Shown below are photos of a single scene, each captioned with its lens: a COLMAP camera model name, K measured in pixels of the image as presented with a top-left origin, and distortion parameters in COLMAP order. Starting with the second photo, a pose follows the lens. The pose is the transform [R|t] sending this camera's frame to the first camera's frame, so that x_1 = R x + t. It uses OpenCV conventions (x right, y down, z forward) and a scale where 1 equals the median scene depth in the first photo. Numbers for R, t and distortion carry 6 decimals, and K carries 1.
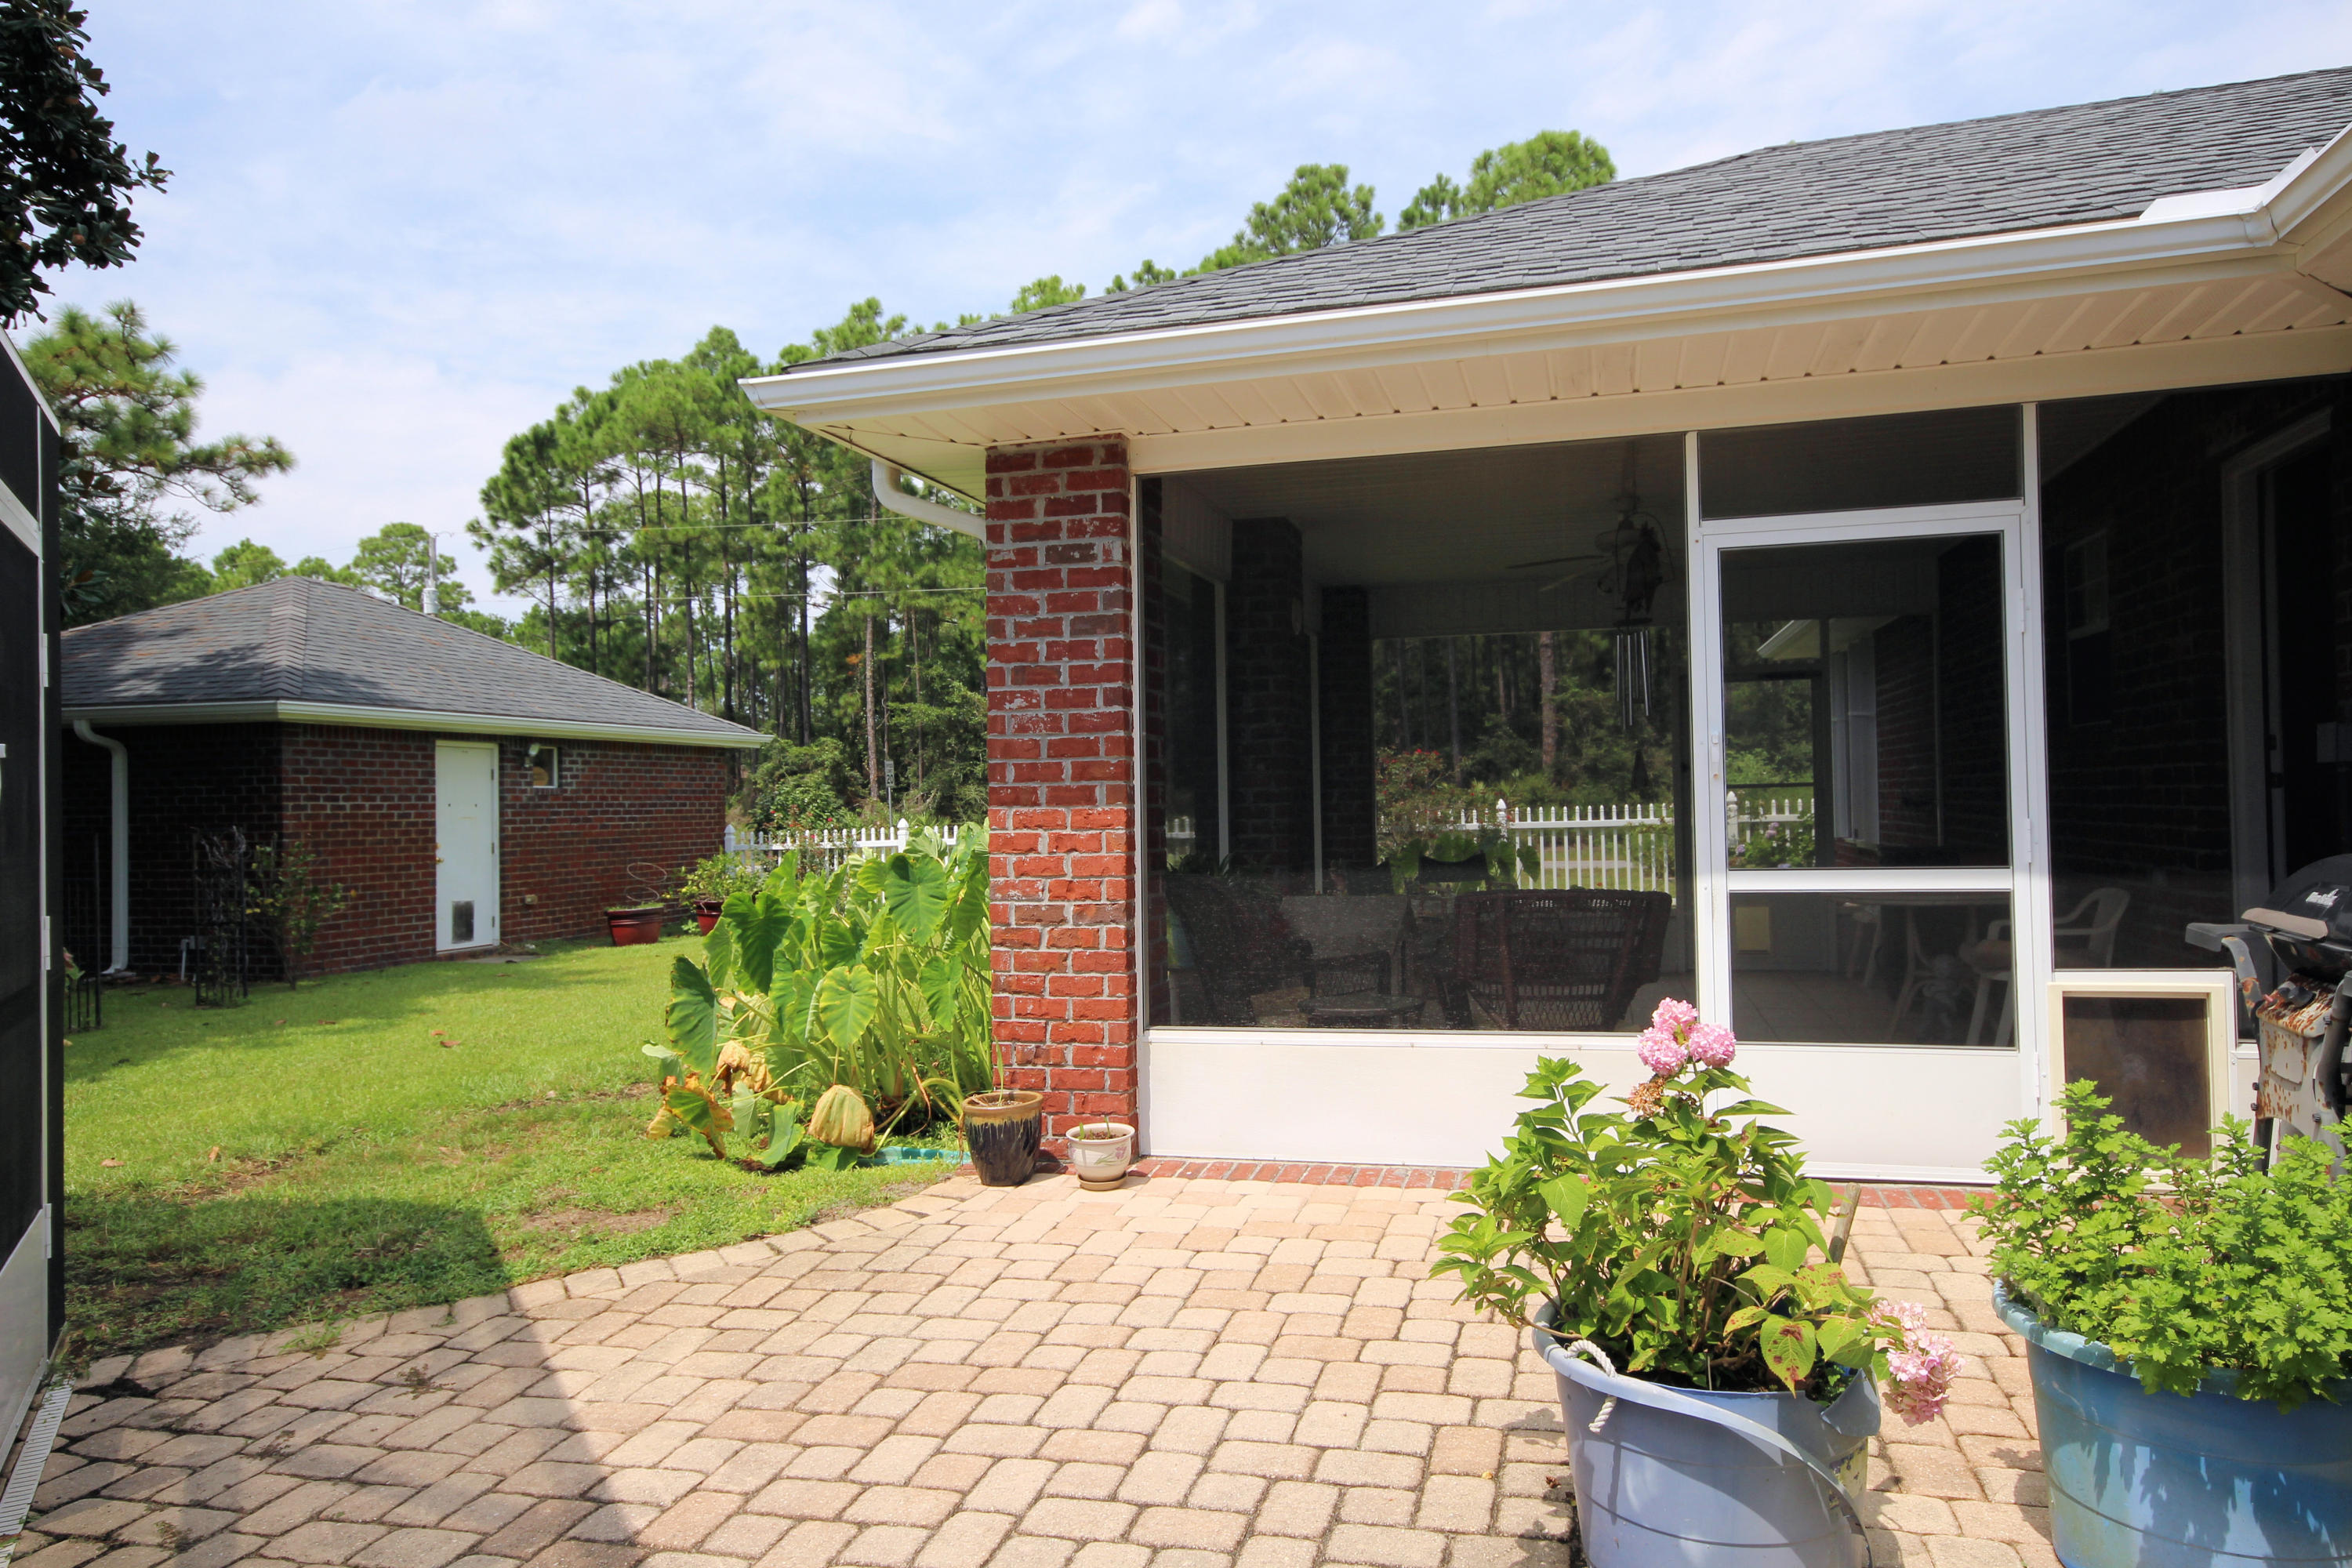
lens RADIAL K [[1500.4, 0, 1200.7], [0, 1500.4, 773.7], [0, 0, 1]] dist [0.001407, 0.028257]
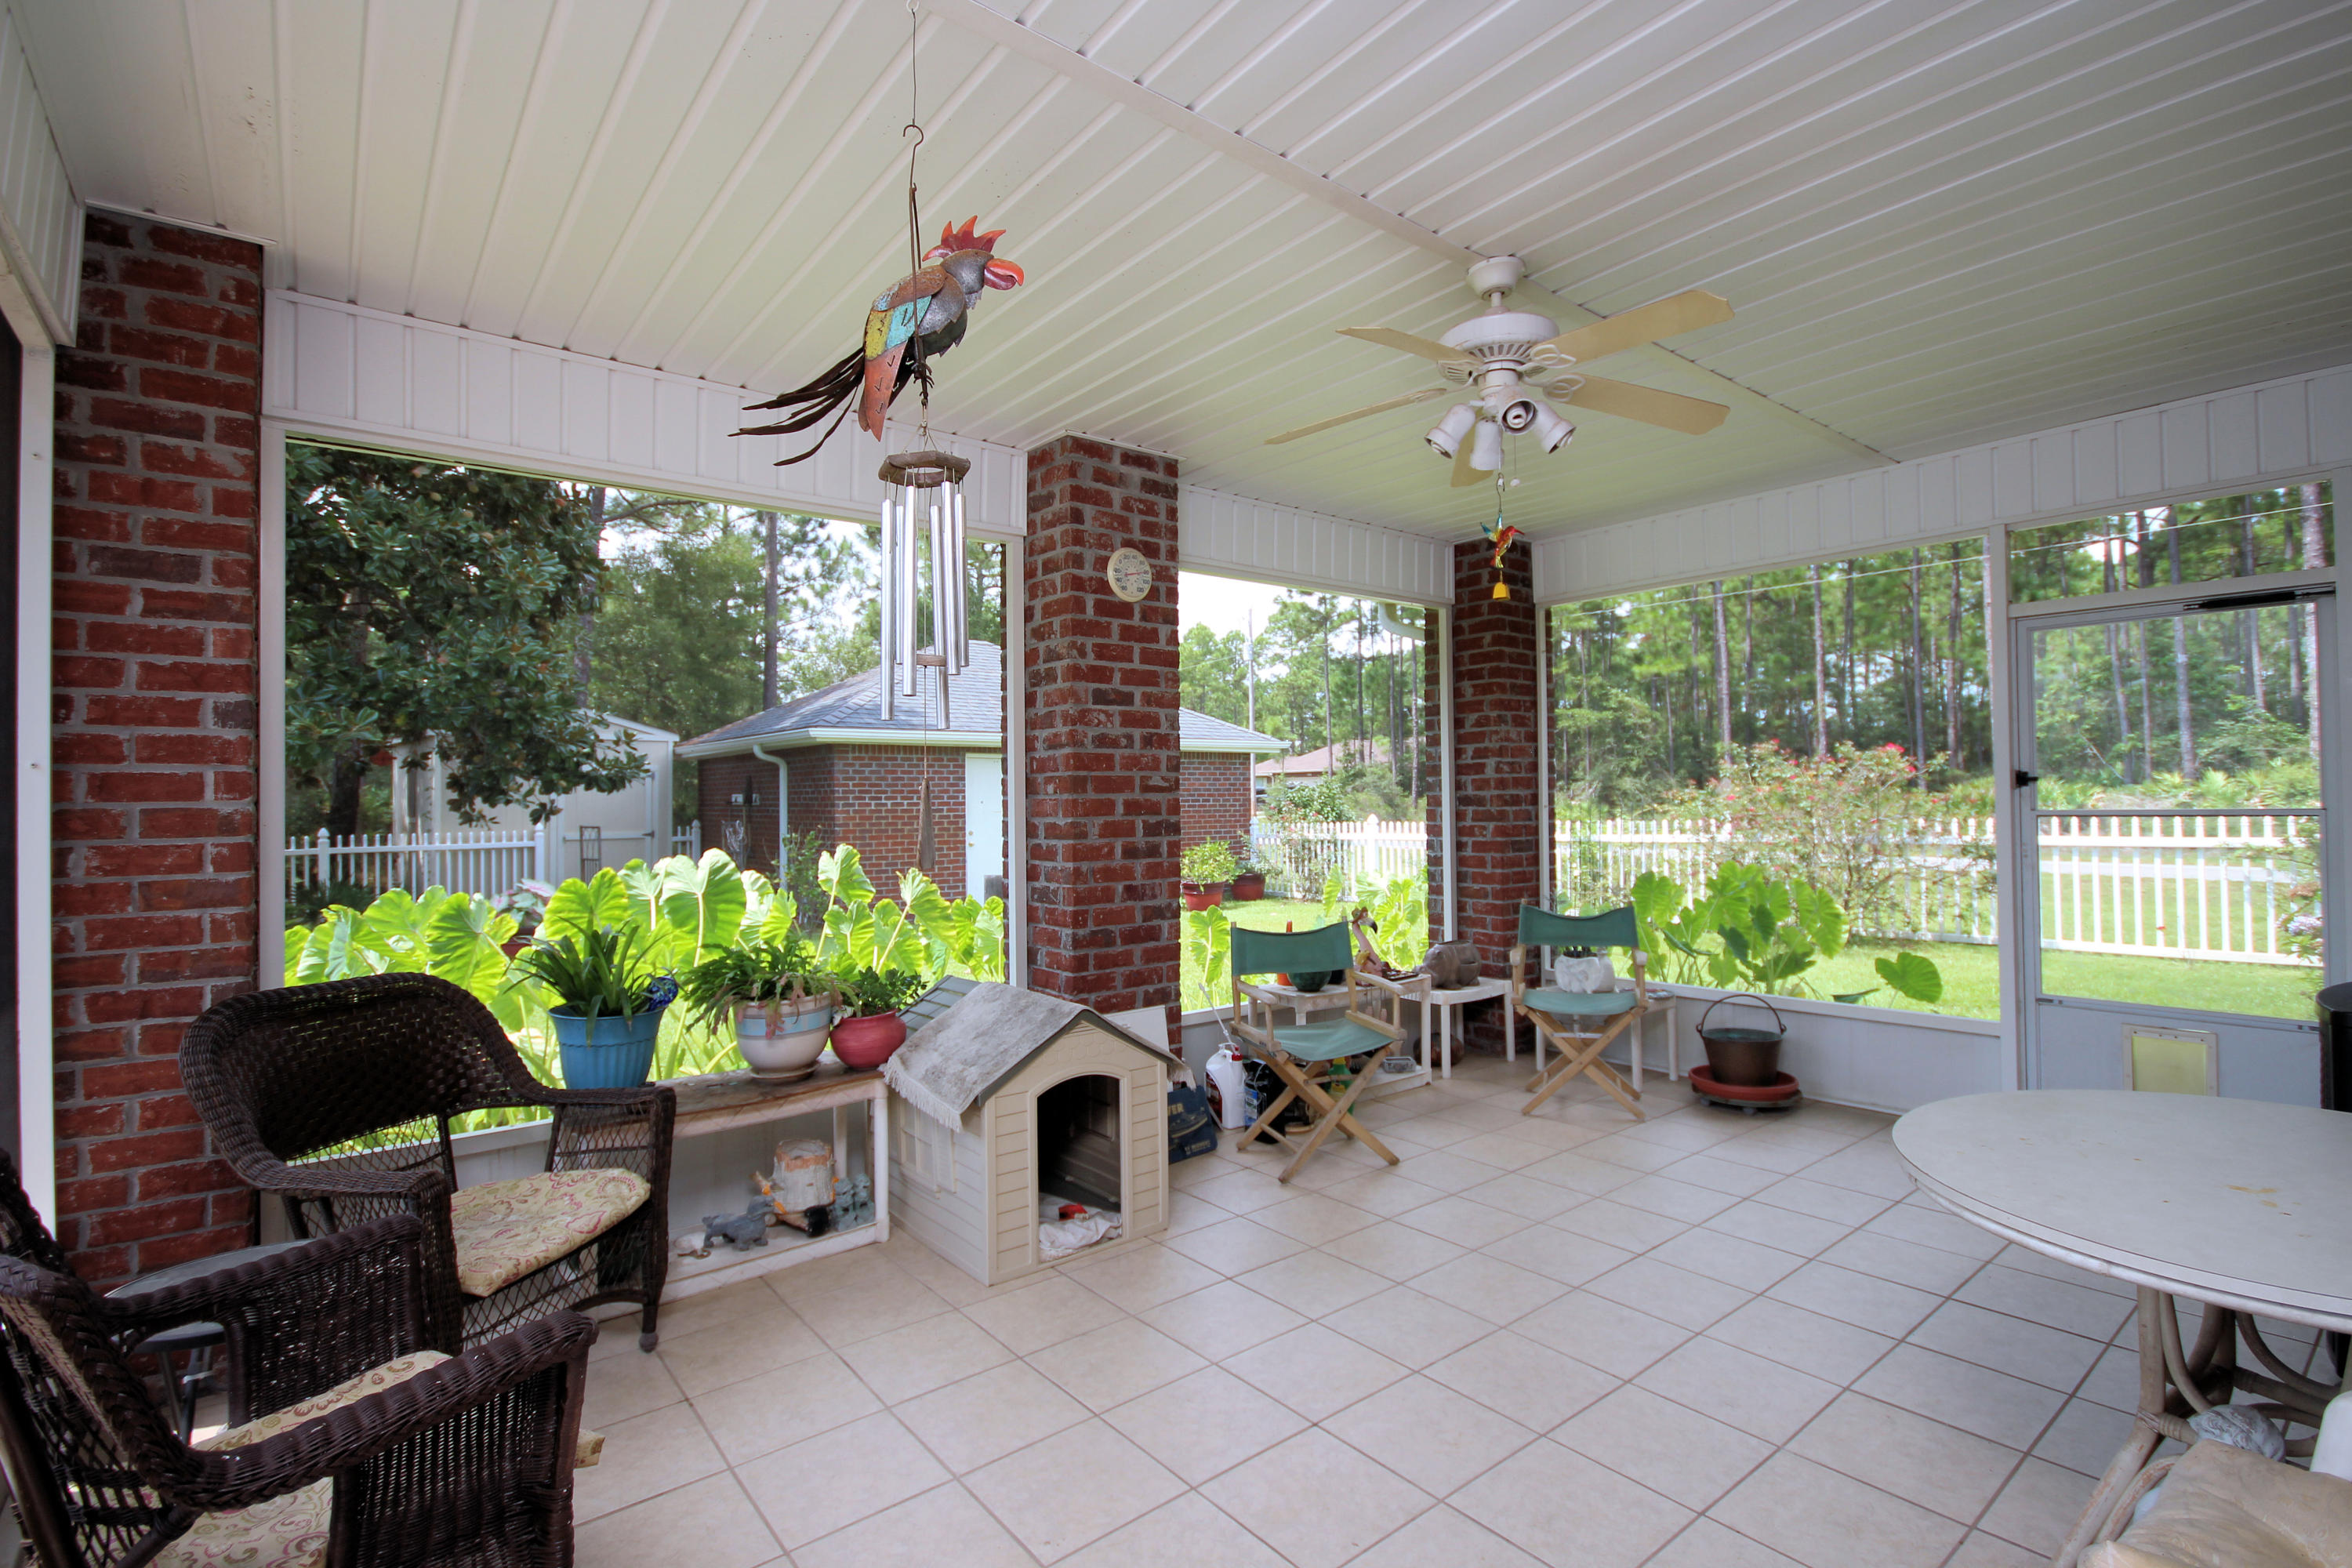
lens RADIAL K [[1096.7, 0, 1198.0], [0, 1096.7, 780.5], [0, 0, 1]] dist [-0.003348, 0.000572]
pose [[0.809469, -0.000925, -0.587162, 0.077567], [0.009168, 0.999897, 0.011063, -0.002546], [0.587091, -0.014338, 0.809394, 0.116446]]
